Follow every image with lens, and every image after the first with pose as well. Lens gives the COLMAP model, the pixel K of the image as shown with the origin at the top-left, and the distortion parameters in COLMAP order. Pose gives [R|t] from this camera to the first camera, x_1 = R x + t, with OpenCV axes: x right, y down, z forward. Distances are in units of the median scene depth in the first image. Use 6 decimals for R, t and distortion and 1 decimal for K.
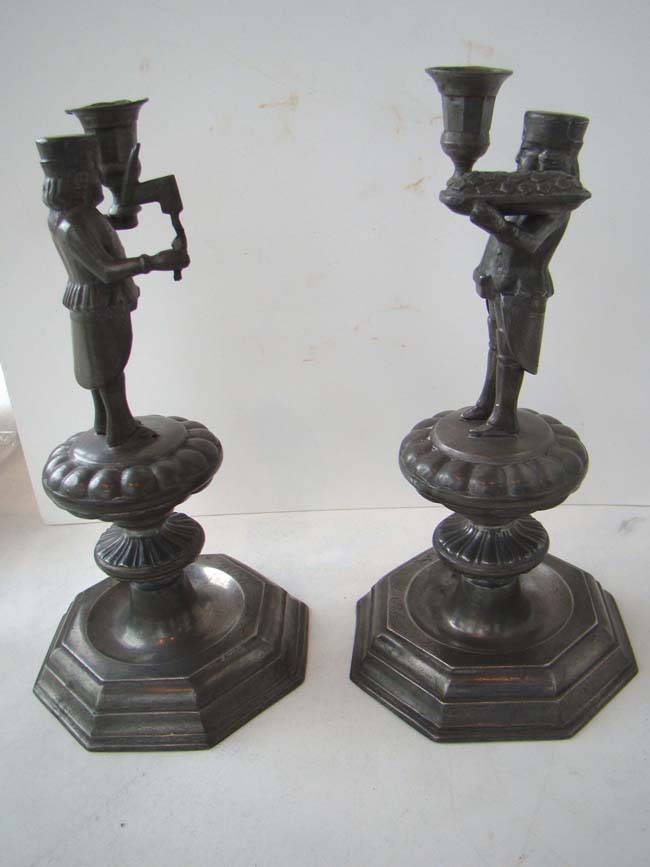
lens RADIAL K [[778.1, 0, 325.0], [0, 778.1, 433.5], [0, 0, 1]] dist [-0.147664, 0.005551]
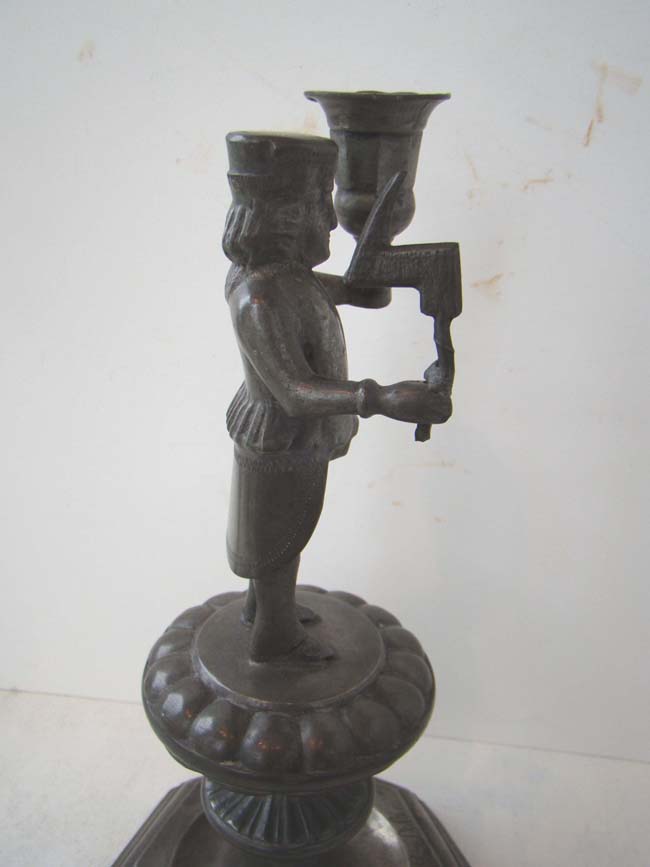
lens RADIAL K [[778.1, 0, 325.0], [0, 778.1, 433.5], [0, 0, 1]] dist [-0.147664, 0.005551]
pose [[0.915436, 0.240426, -0.322759, -0.082025], [-0.251776, 0.967762, 0.006785, -0.189857], [0.313985, 0.075051, 0.946457, 0.479164]]
